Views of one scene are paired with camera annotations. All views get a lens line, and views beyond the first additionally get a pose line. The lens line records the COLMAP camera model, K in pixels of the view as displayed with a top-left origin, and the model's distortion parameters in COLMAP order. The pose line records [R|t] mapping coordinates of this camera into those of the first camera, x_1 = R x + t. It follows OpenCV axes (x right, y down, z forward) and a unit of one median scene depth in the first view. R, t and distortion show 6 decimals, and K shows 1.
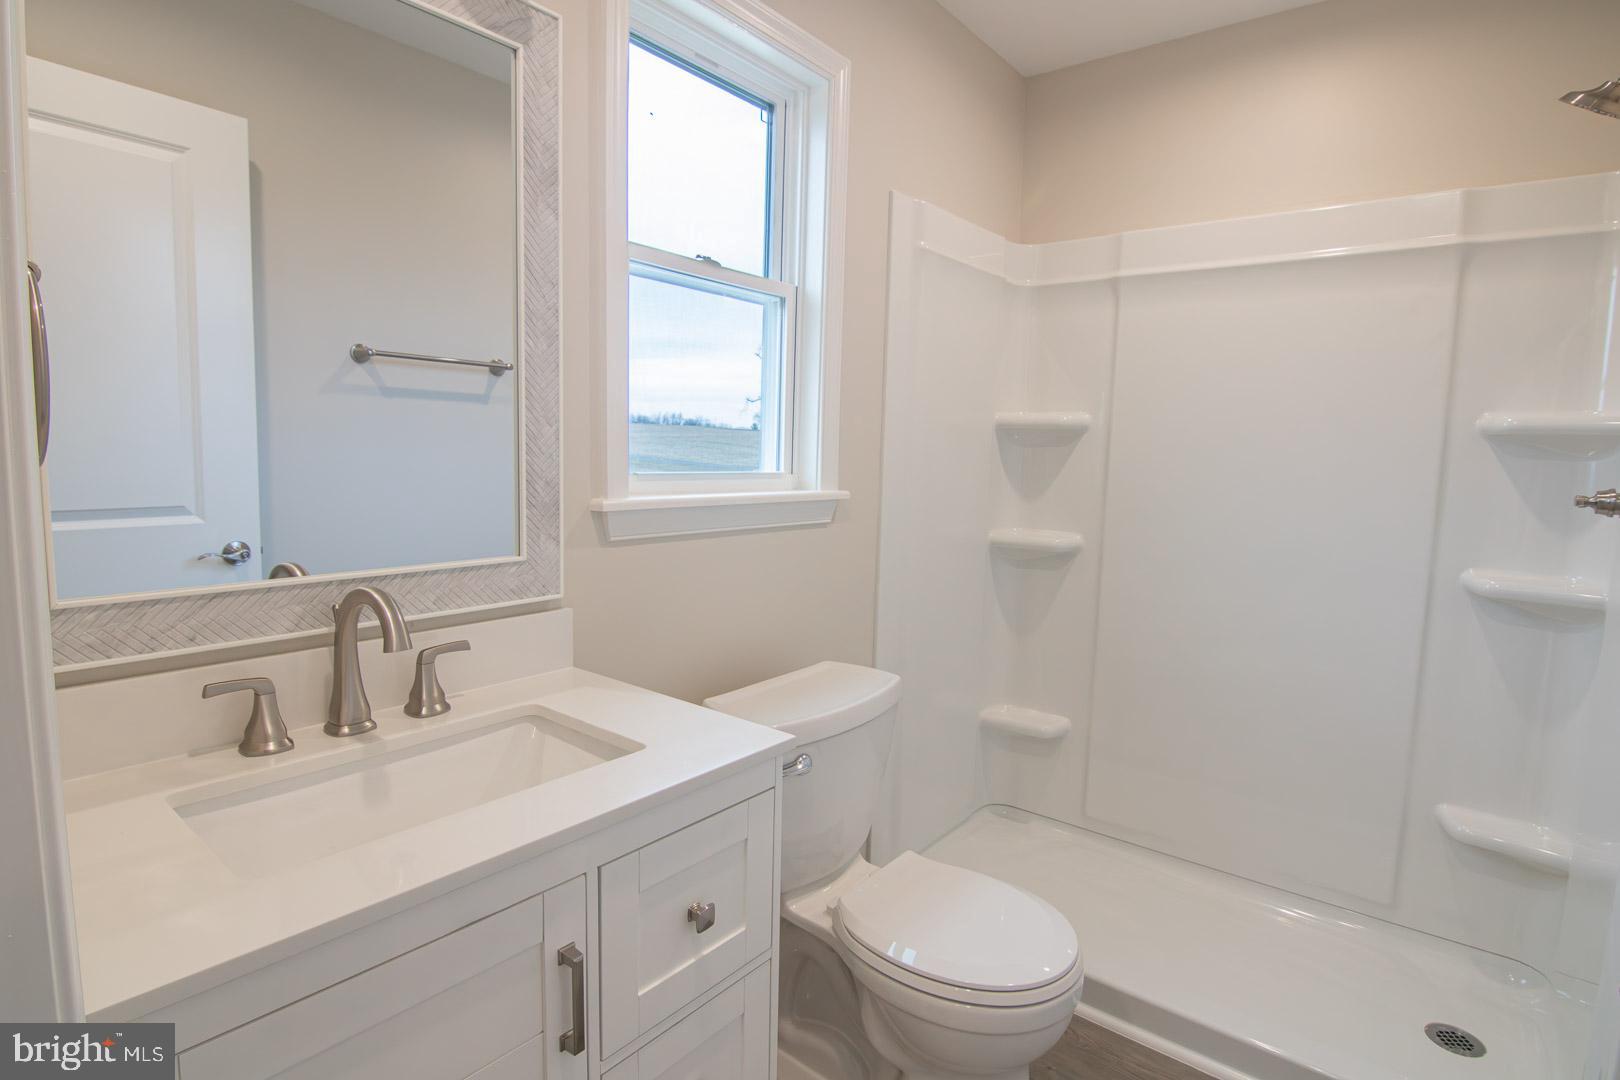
lens RADIAL K [[791.8, 0, 810.0], [0, 791.8, 540.0], [0, 0, 1]] dist [-0.034189, 0.000131]
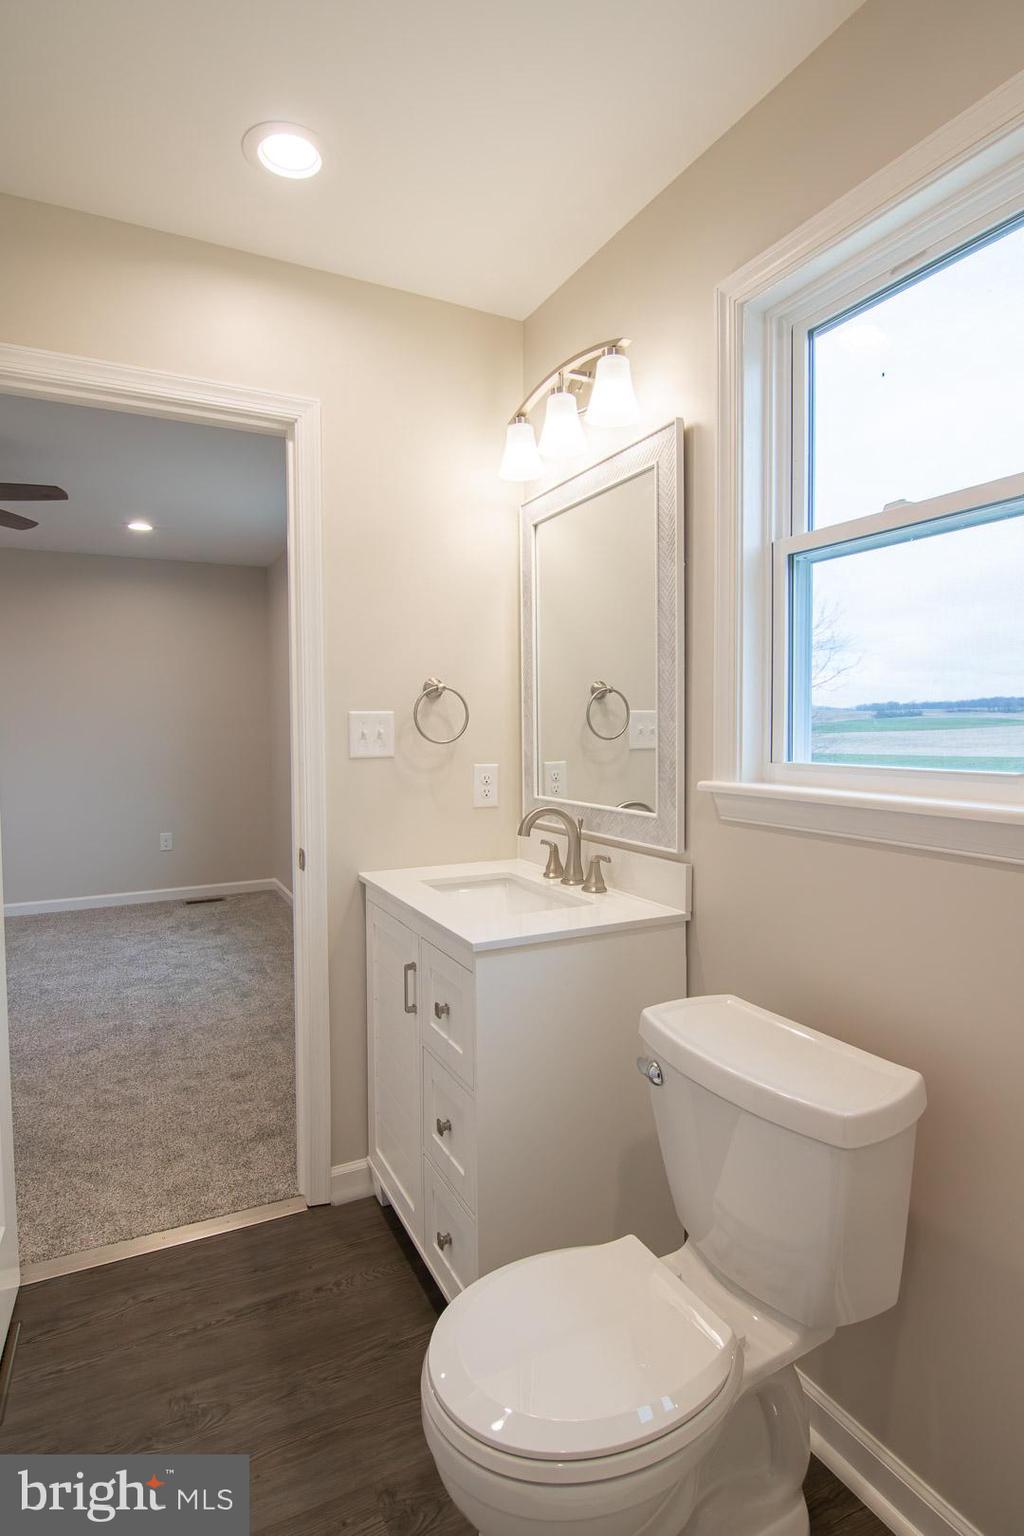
lens RADIAL K [[786.1, 0, 516.8], [0, 786.1, 766.4], [0, 0, 1]] dist [-0.002136, -0.011924]
pose [[-0.415322, 0.015413, -0.909544, 0.576975], [-0.113520, 0.991162, 0.068633, -0.075453], [0.902564, 0.131756, -0.409902, 0.759650]]
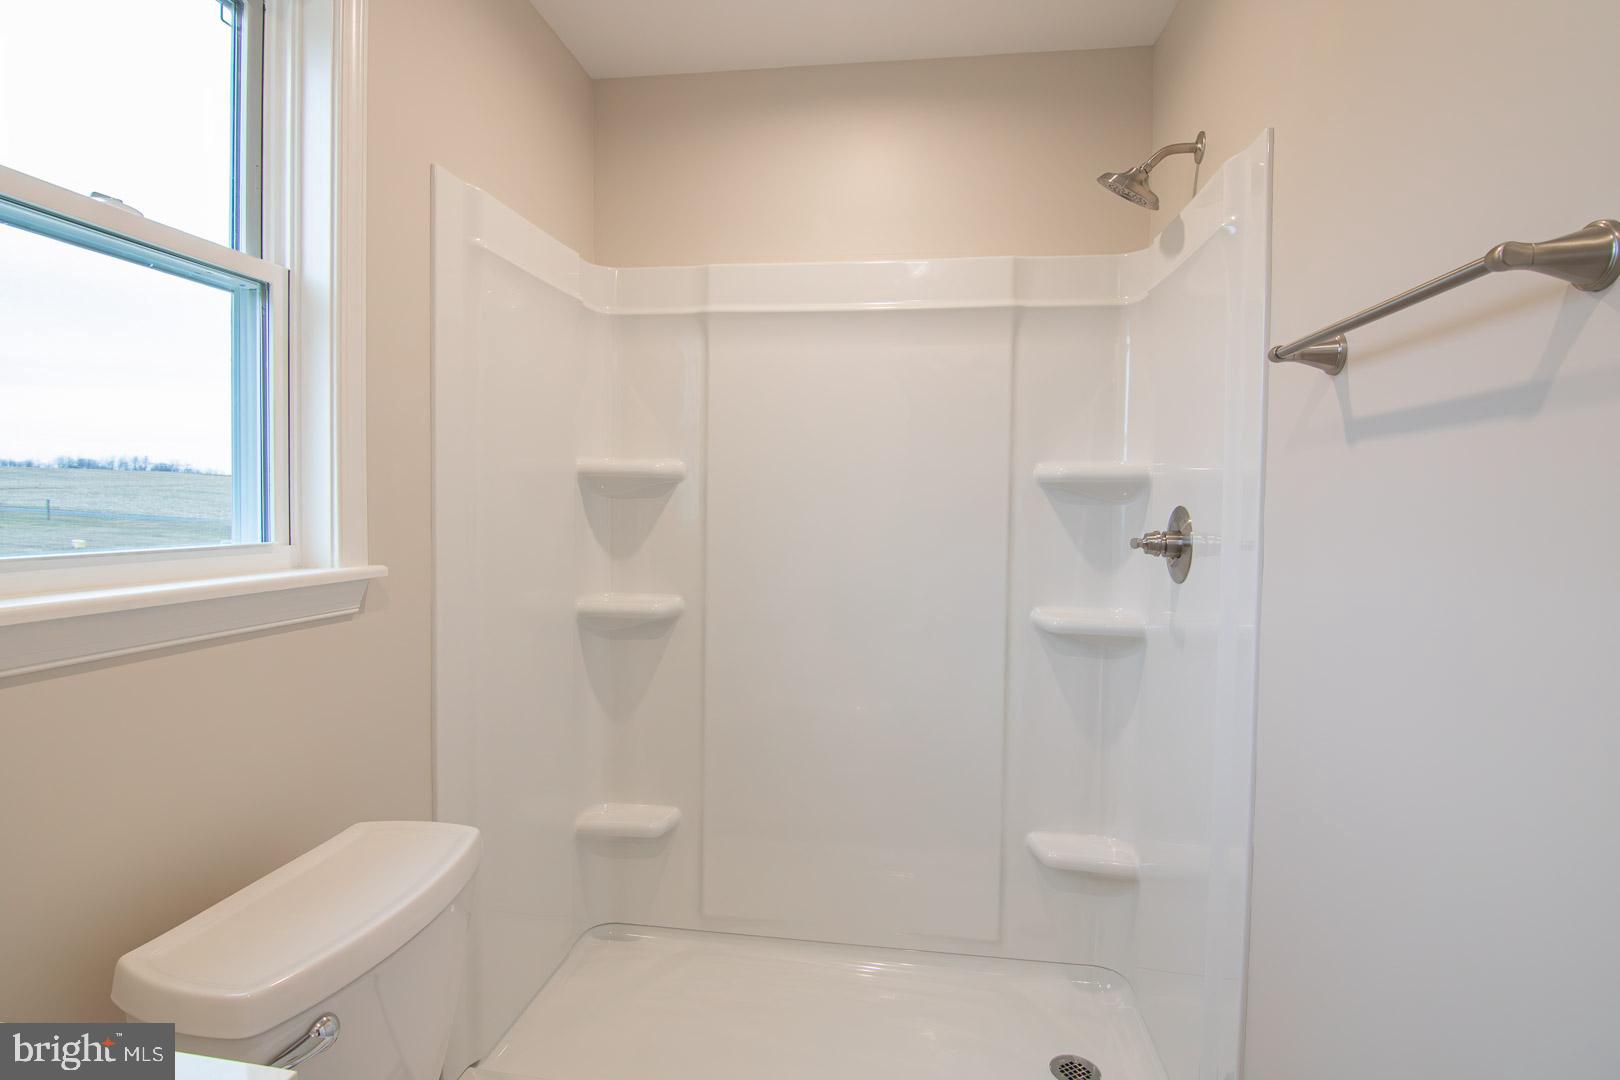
lens RADIAL K [[829.1, 0, 806.2], [0, 829.1, 540.1], [0, 0, 1]] dist [-0.002136, -0.011924]
pose [[0.867798, -0.033384, 0.495794, 0.008388], [0.064158, 0.996917, -0.045169, -0.024435], [-0.492758, 0.071006, 0.867265, 0.155462]]
